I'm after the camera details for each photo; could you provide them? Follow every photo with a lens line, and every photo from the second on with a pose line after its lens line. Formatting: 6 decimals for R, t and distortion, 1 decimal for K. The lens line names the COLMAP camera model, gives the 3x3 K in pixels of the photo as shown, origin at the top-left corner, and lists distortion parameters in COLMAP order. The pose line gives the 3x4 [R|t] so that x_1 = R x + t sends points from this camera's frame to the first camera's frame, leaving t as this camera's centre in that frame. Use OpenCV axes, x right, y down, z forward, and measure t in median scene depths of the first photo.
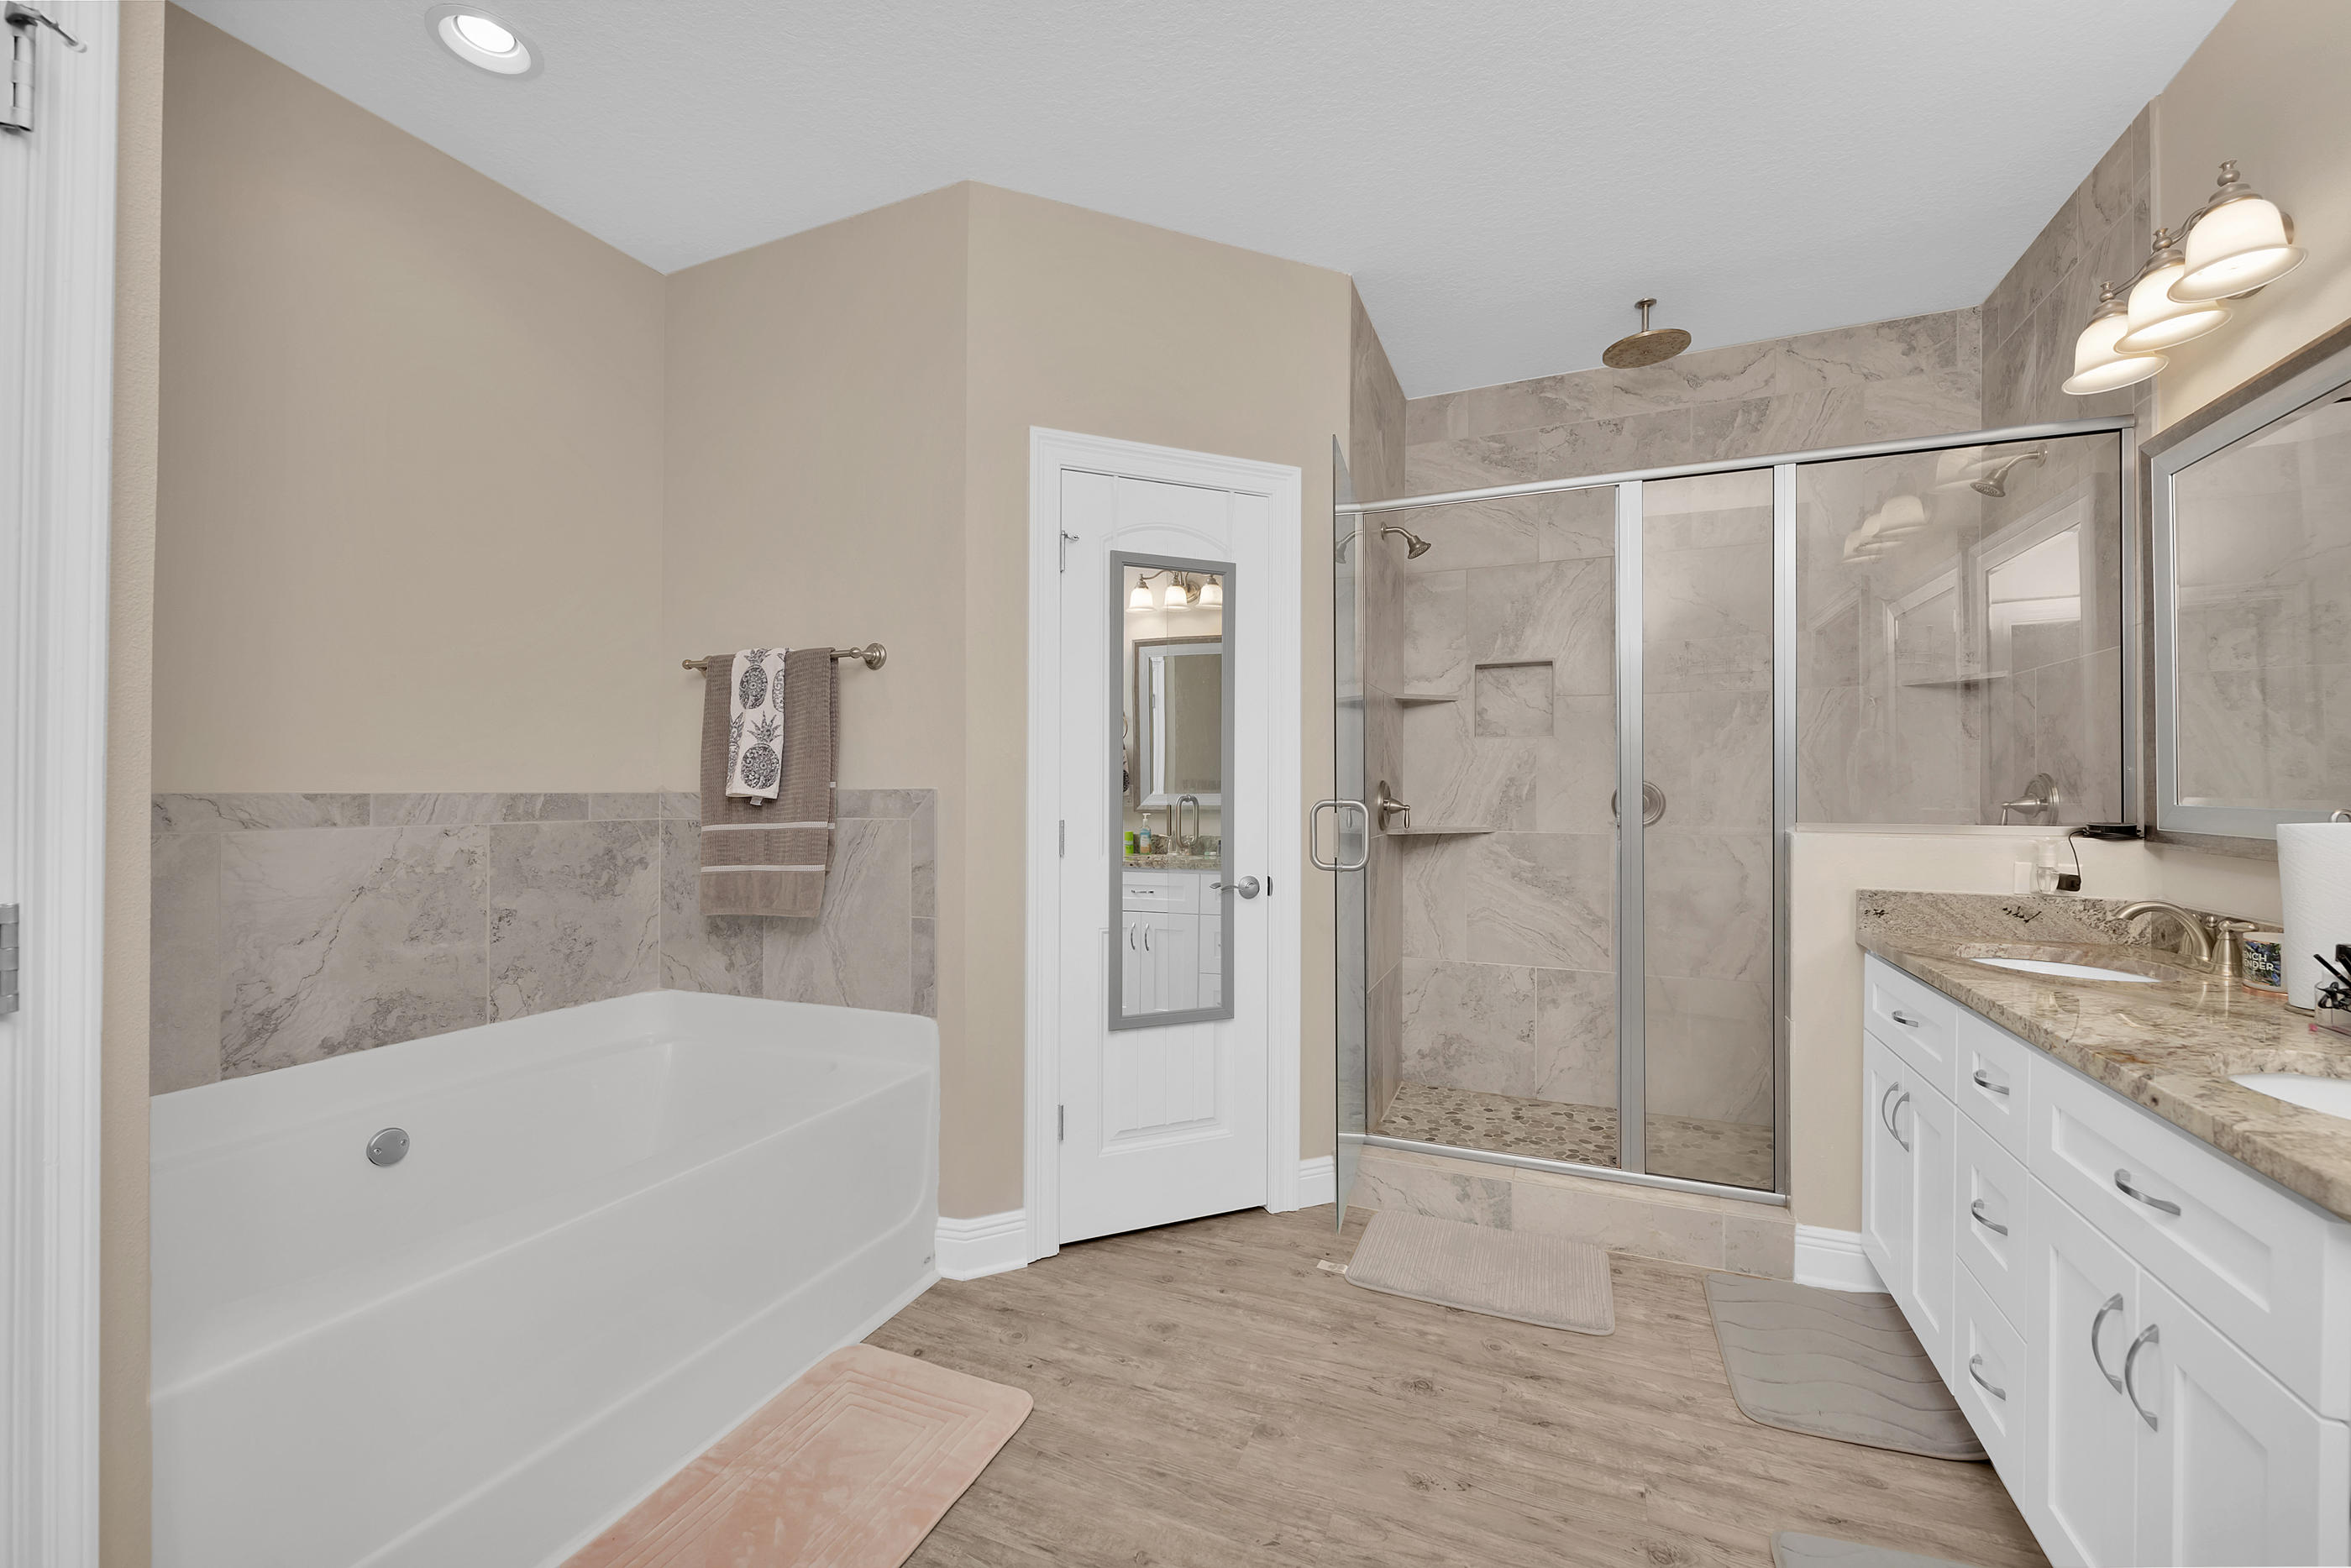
lens RADIAL K [[946.0, 0, 1175.6], [0, 946.0, 783.1], [0, 0, 1]] dist [0.000849, -0.004249]
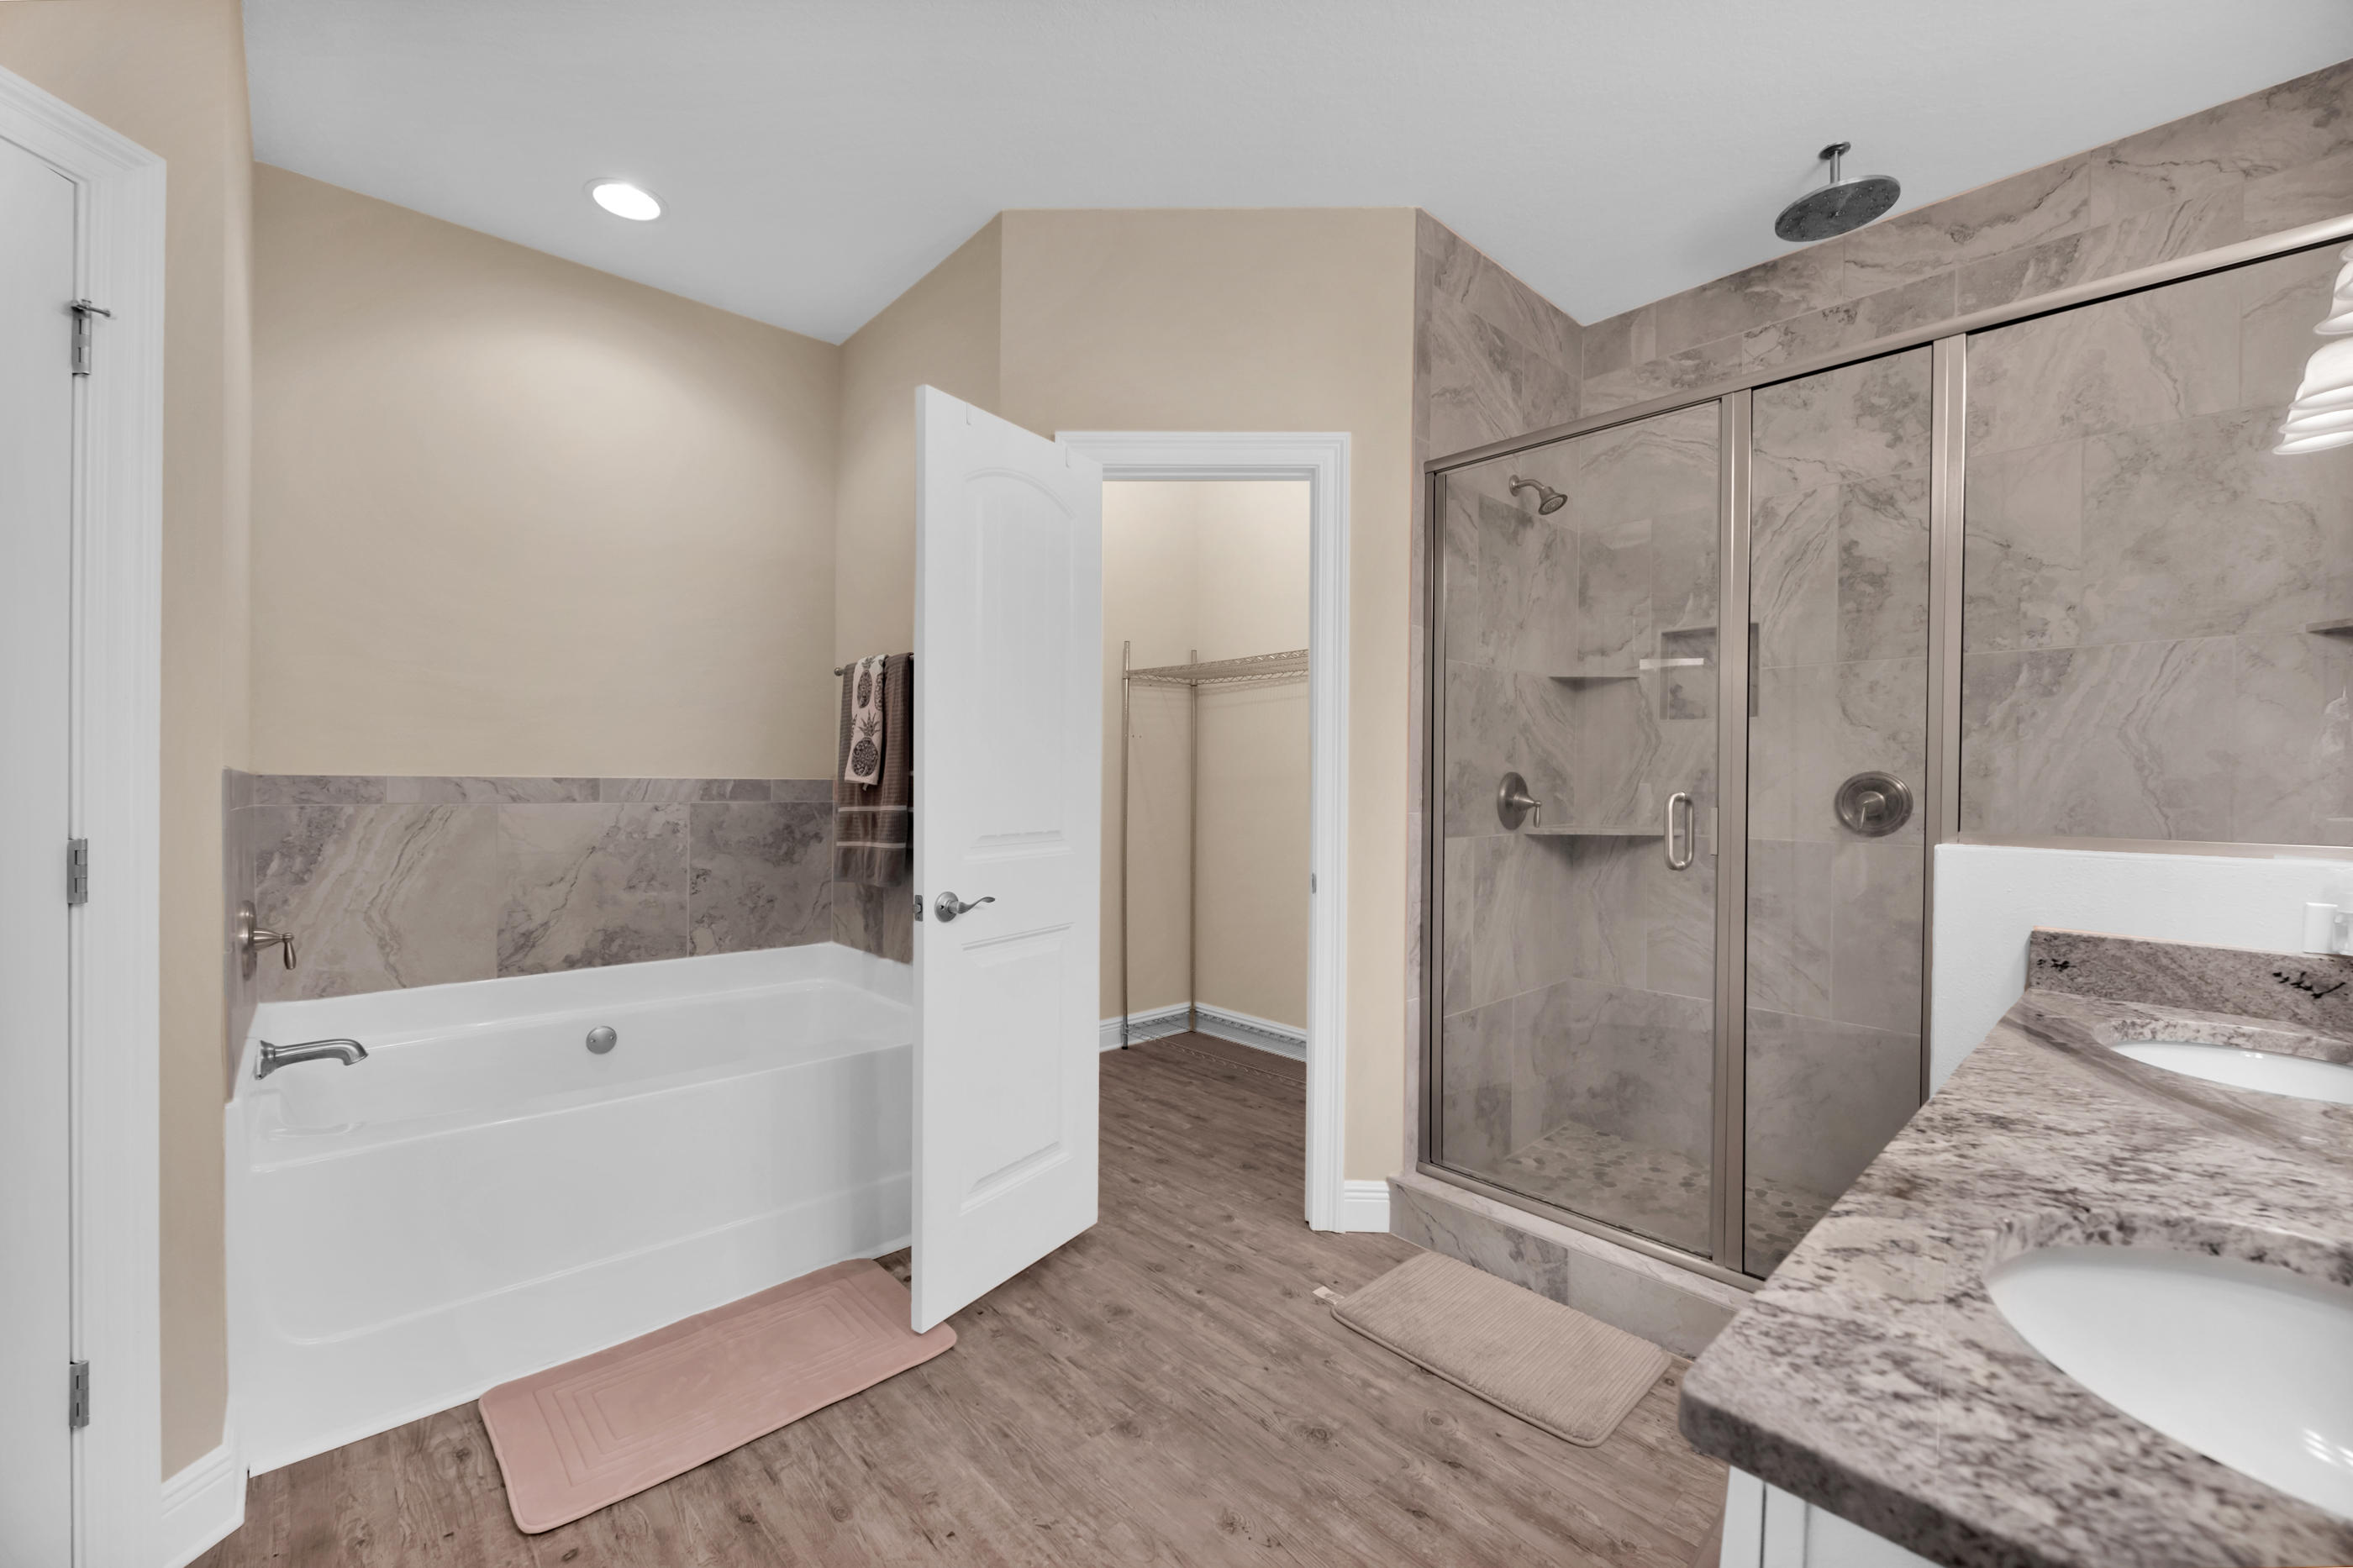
lens RADIAL K [[946.8, 0, 1142.6], [0, 946.8, 785.5], [0, 0, 1]] dist [0.000849, -0.004249]
pose [[0.909168, 0.010021, -0.416308, 0.372922], [-0.005428, 0.999911, 0.012214, 0.000917], [0.416394, -0.008845, 0.909141, 0.081760]]
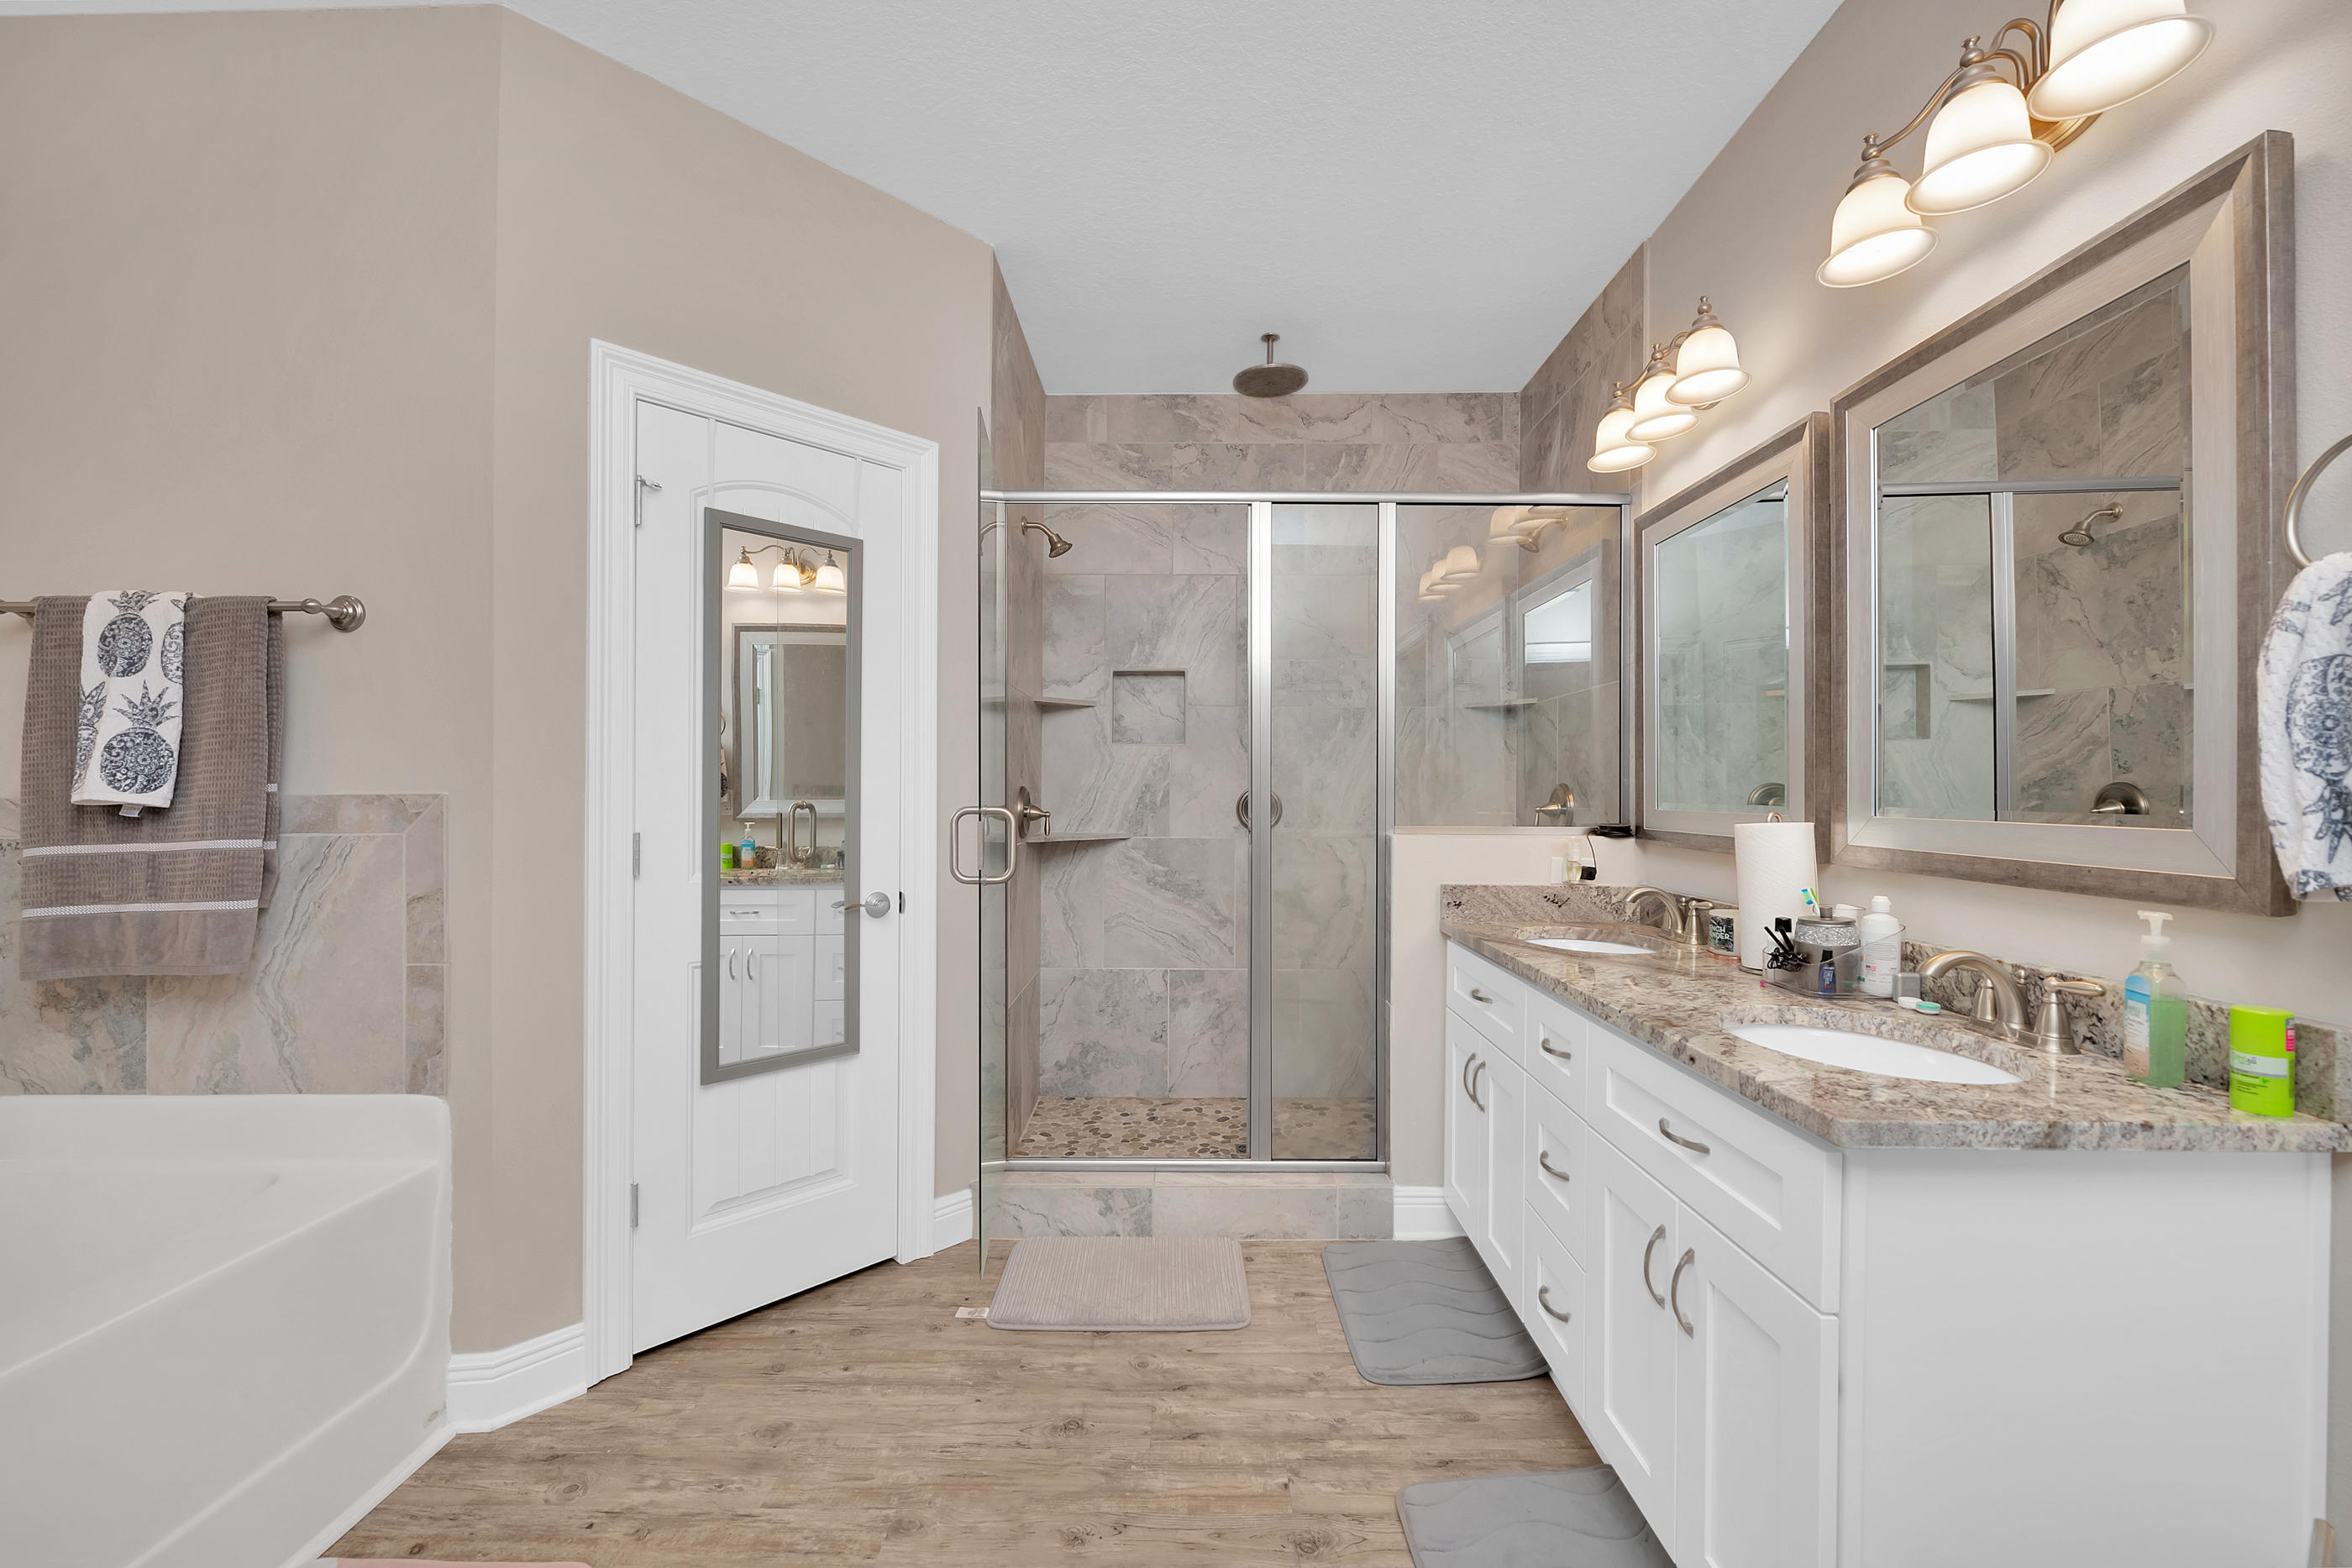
lens RADIAL K [[946.3, 0, 1189.8], [0, 946.3, 795.4], [0, 0, 1]] dist [0.000849, -0.004249]
pose [[0.919167, 0.001672, 0.393864, -0.003889], [-0.004145, 0.999977, 0.005429, 0.000775], [-0.393846, -0.006622, 0.919153, 0.068593]]
